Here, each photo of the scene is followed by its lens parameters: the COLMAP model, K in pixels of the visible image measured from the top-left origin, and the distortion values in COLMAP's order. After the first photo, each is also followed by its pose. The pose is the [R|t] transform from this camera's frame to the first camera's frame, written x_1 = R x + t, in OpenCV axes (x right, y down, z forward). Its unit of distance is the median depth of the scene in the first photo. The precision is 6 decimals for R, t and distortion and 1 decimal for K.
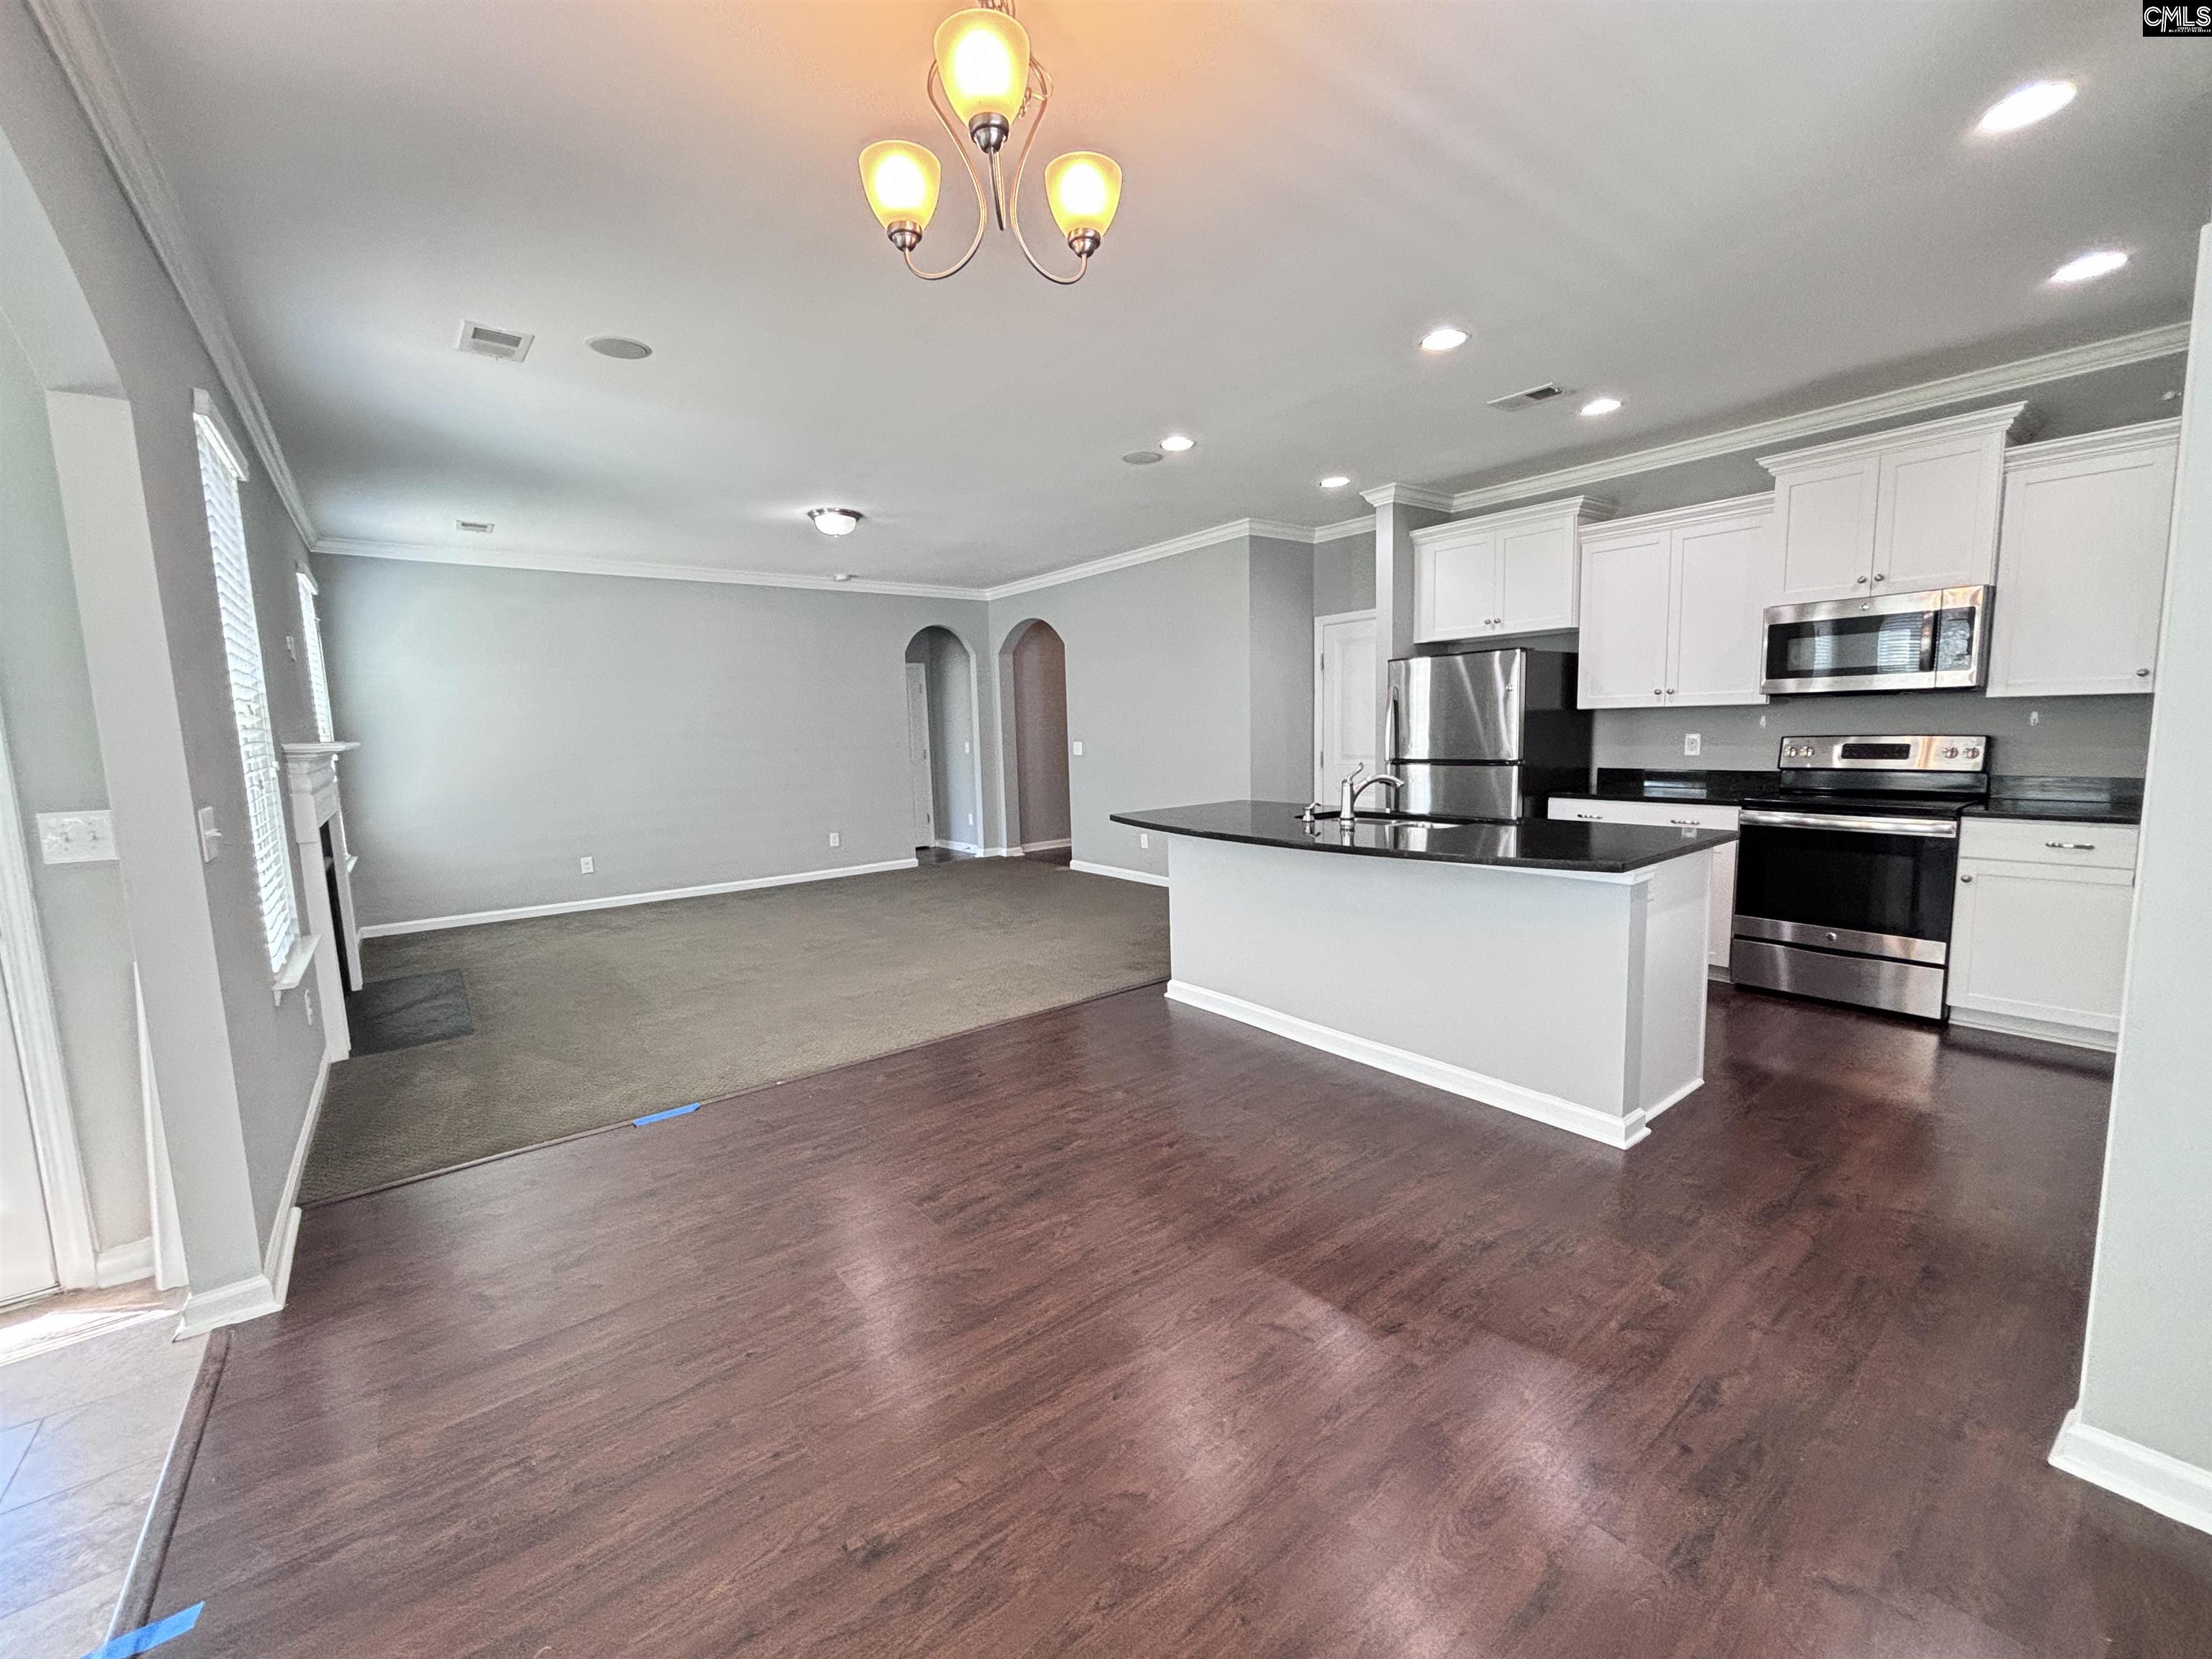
lens RADIAL K [[901.8, 0, 1106.0], [0, 901.8, 829.5], [0, 0, 1]] dist [-0.012241, 0.013286]
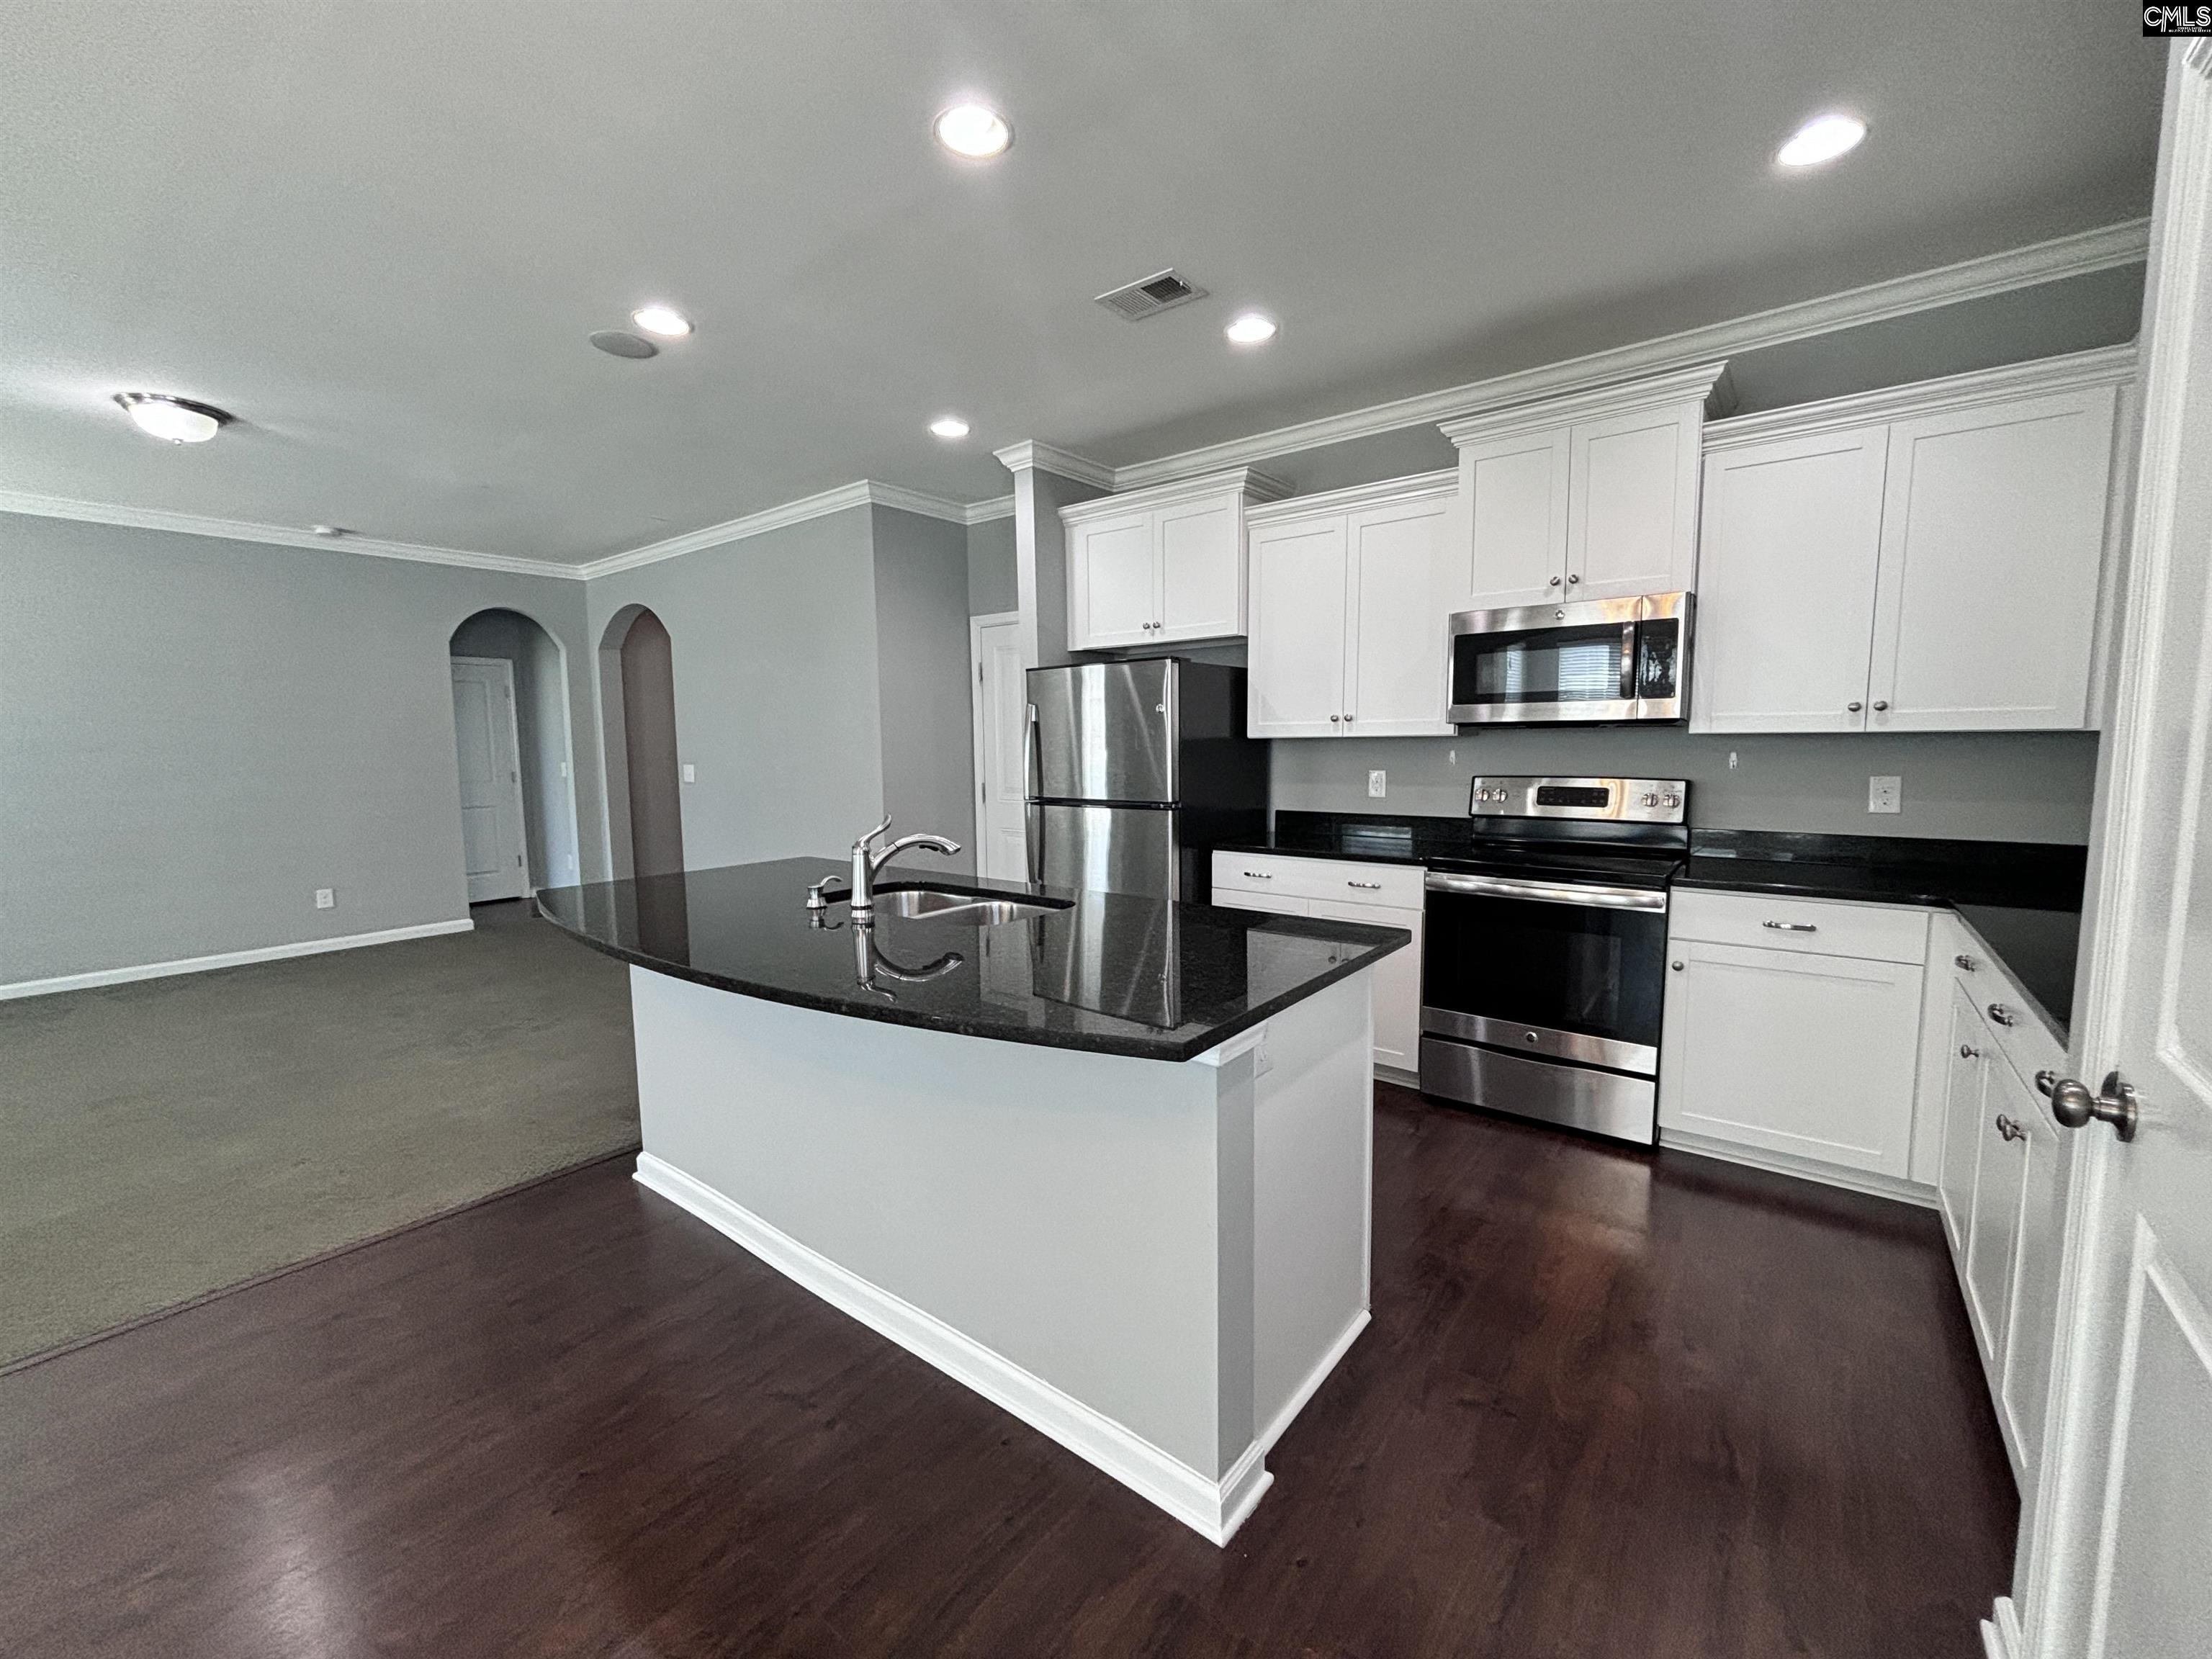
lens RADIAL K [[895.1, 0, 1106.1], [0, 895.1, 832.4], [0, 0, 1]] dist [0.010478, 0.000031]
pose [[0.970280, -0.006635, 0.241894, 0.242855], [0.010811, 0.999815, -0.015937, -0.044796], [-0.241743, 0.018078, 0.970172, 0.306138]]
